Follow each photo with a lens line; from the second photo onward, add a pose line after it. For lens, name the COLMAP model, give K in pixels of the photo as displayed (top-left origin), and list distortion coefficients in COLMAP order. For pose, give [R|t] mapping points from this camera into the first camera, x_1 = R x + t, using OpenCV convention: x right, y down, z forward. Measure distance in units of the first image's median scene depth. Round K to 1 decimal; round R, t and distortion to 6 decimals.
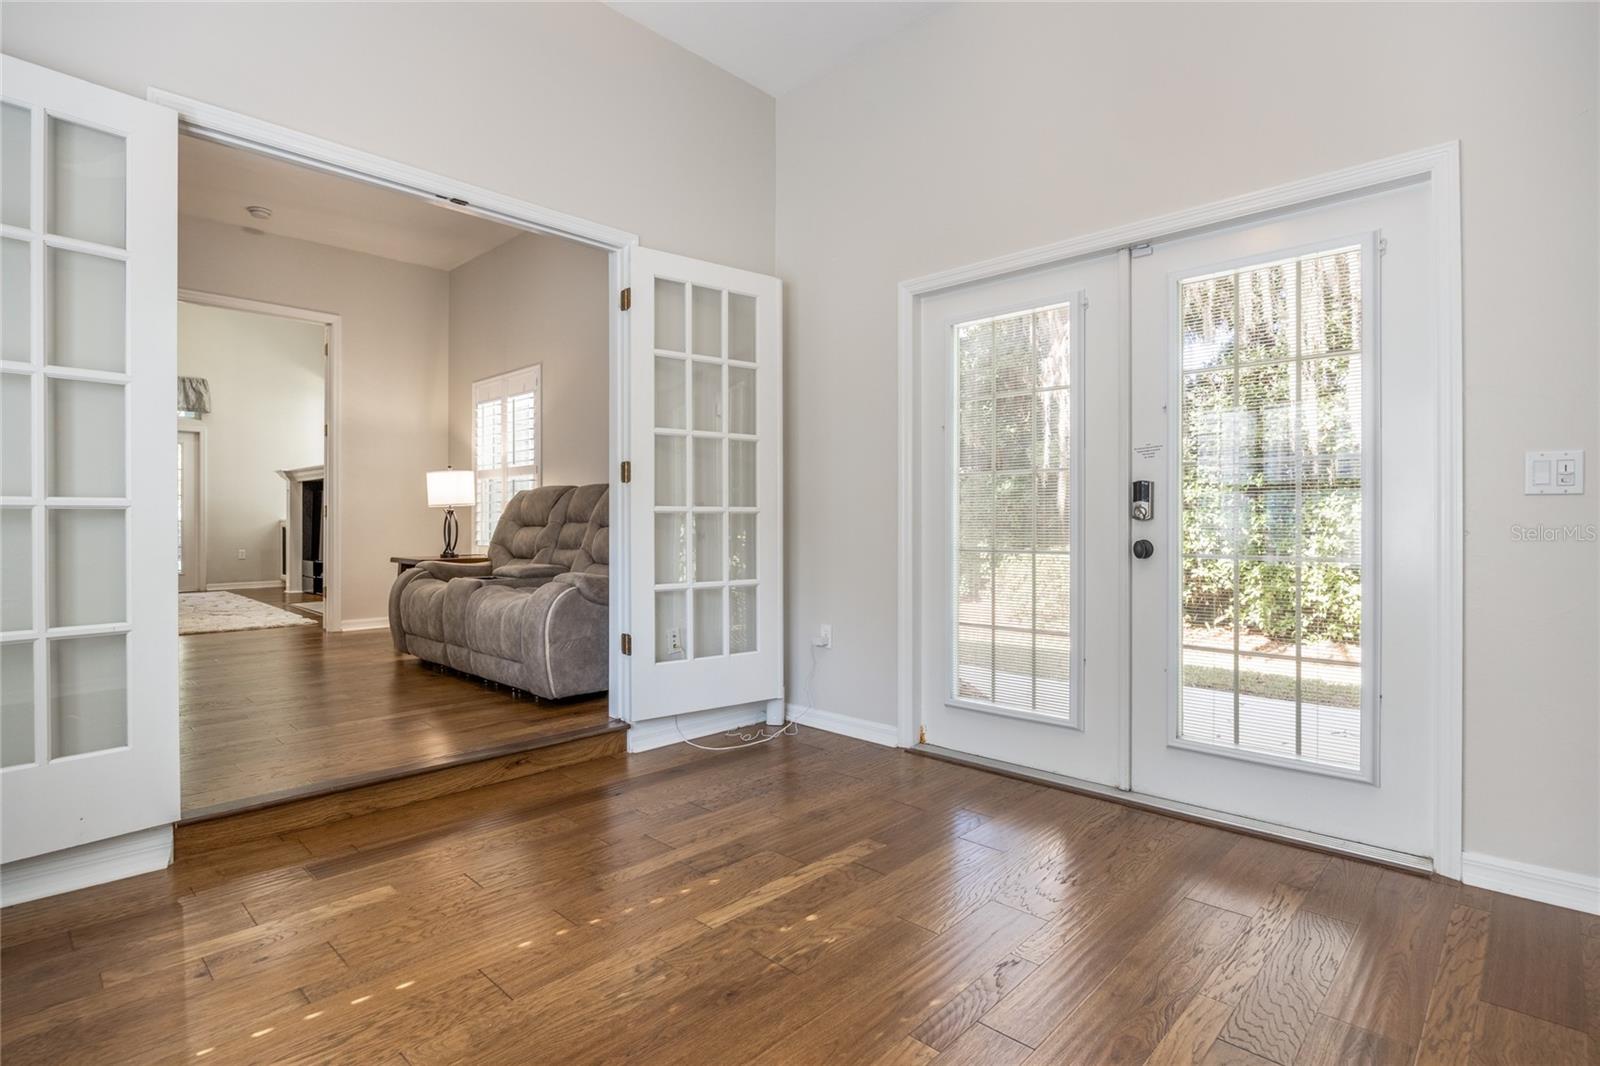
lens RADIAL K [[790.4, 0, 812.2], [0, 790.4, 529.7], [0, 0, 1]] dist [-0.015607, 0.002039]
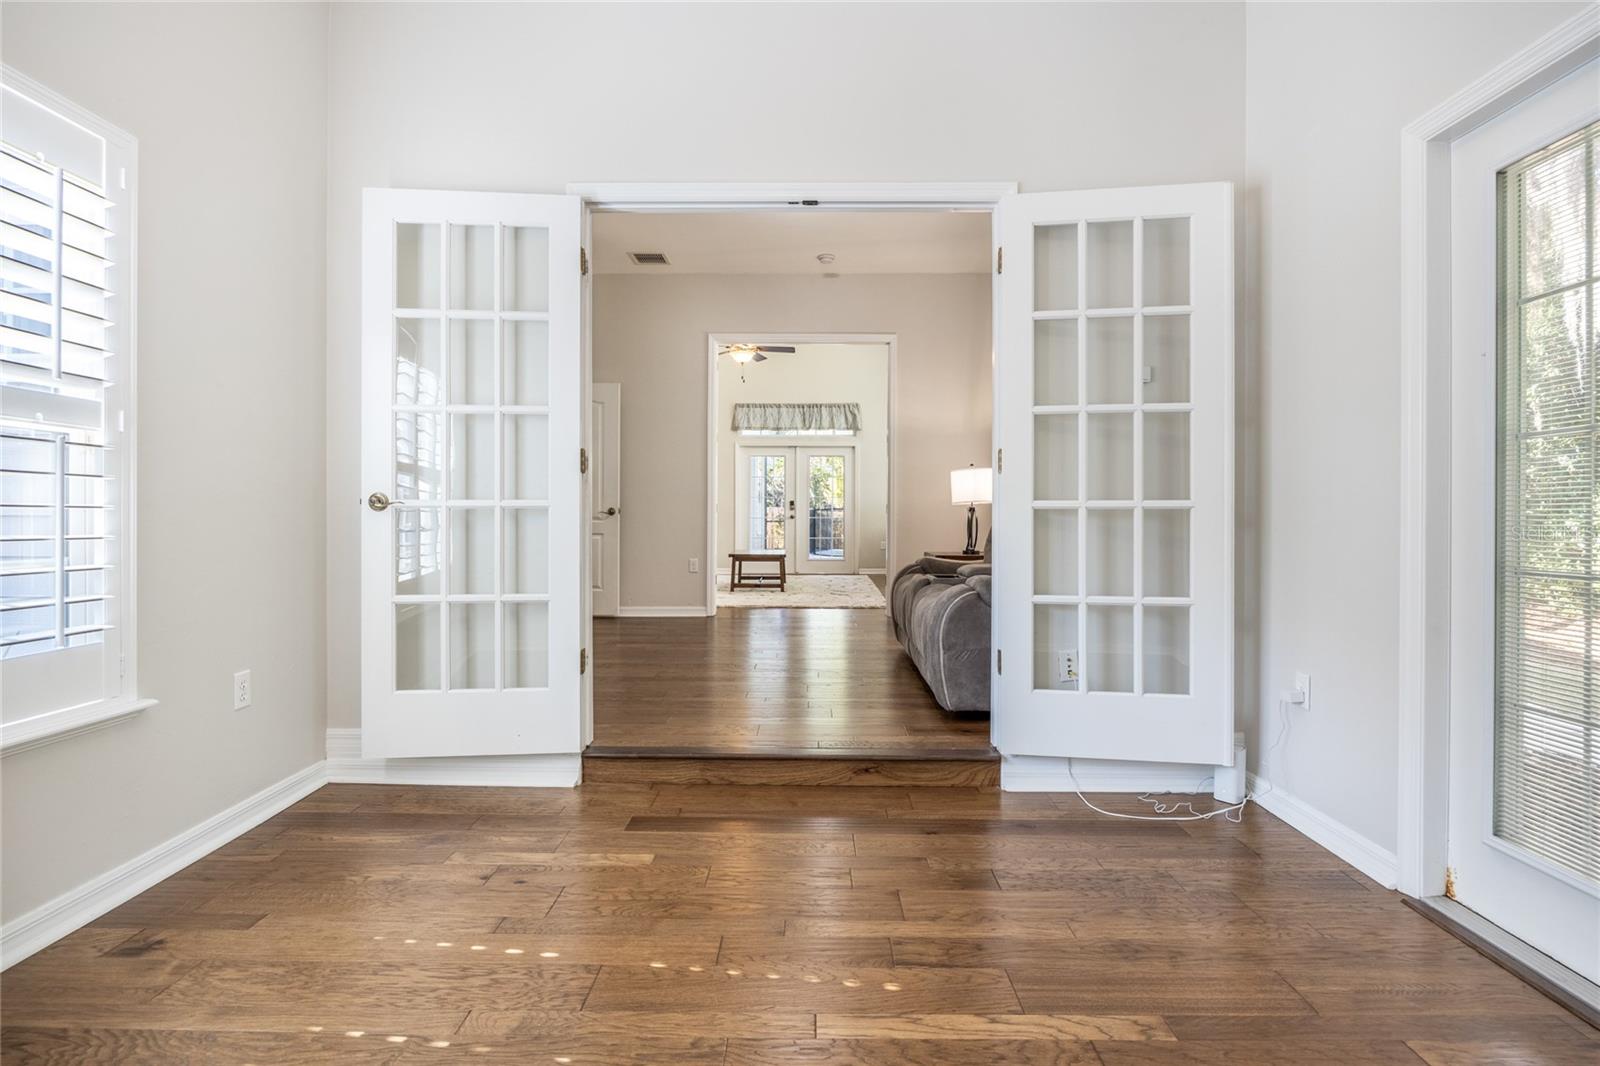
lens RADIAL K [[790.4, 0, 802.8], [0, 790.4, 521.5], [0, 0, 1]] dist [-0.015607, 0.002039]
pose [[0.678239, 0.005598, -0.734820, 0.272058], [-0.011088, 0.999935, -0.002616, -0.003074], [0.734758, 0.009921, 0.678257, 0.283933]]
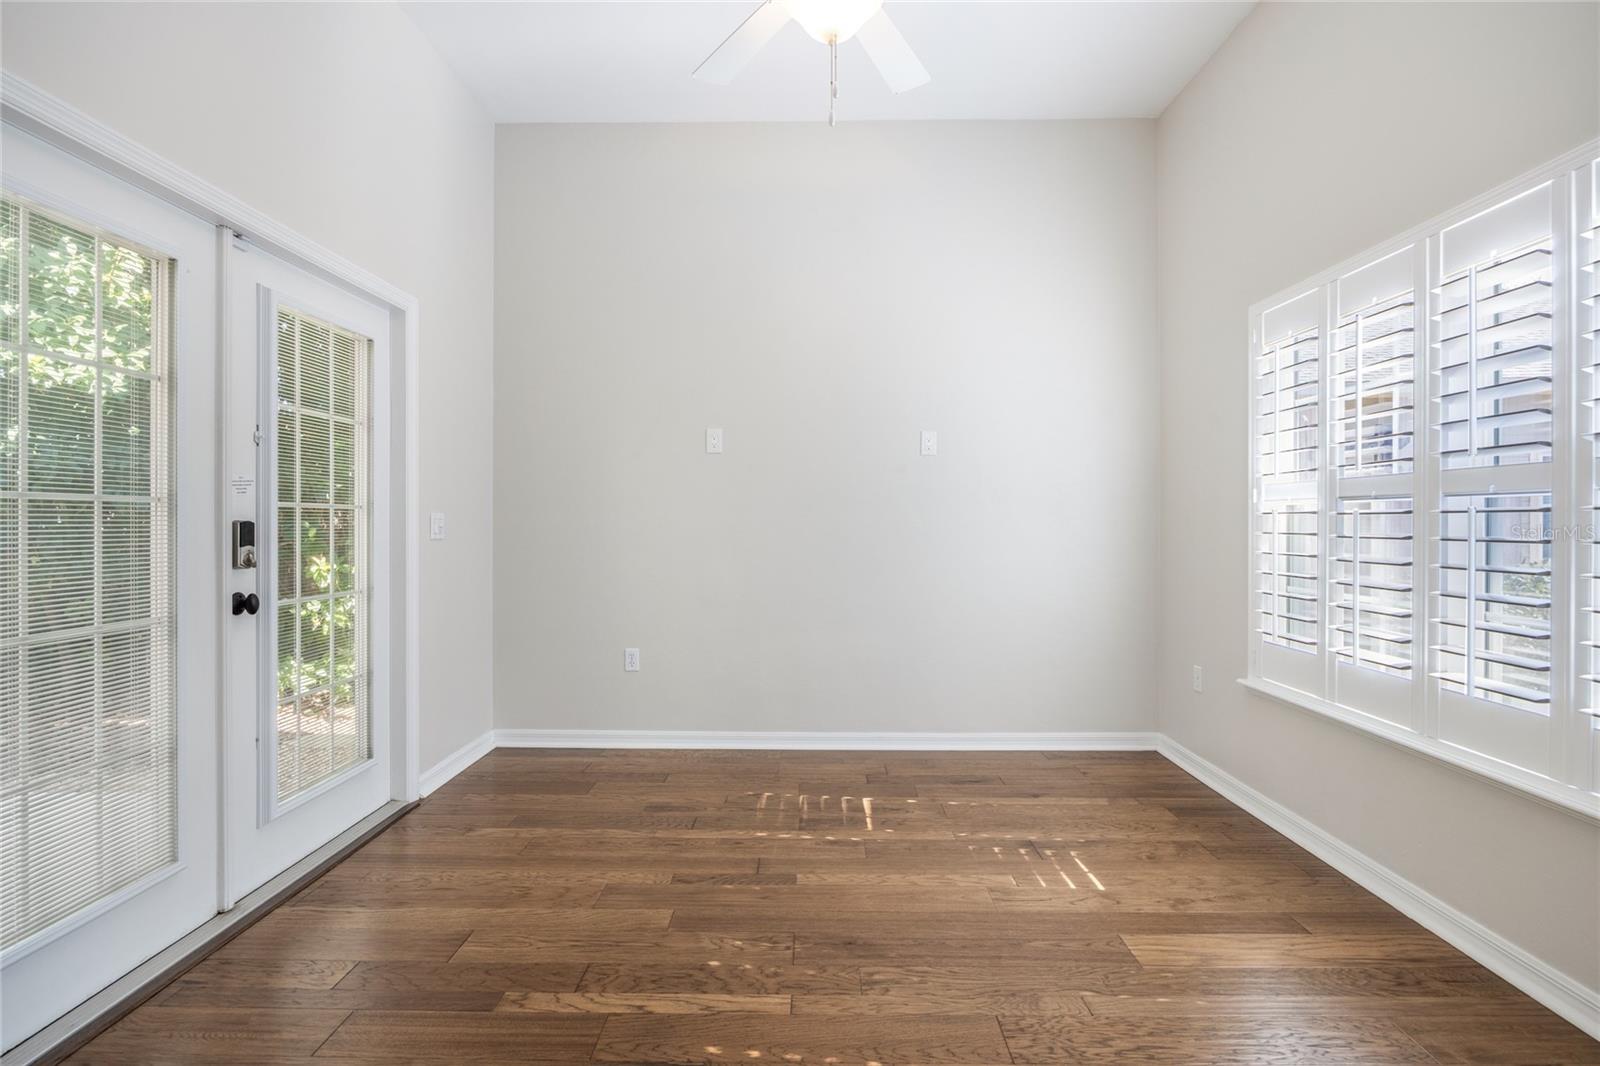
lens RADIAL K [[790.4, 0, 804.3], [0, 790.4, 526.8], [0, 0, 1]] dist [-0.015607, 0.002039]
pose [[-0.674072, -0.004021, 0.738655, -0.536741], [0.006012, 0.999922, 0.010929, -0.055328], [-0.738641, 0.011808, -0.673995, 1.025294]]
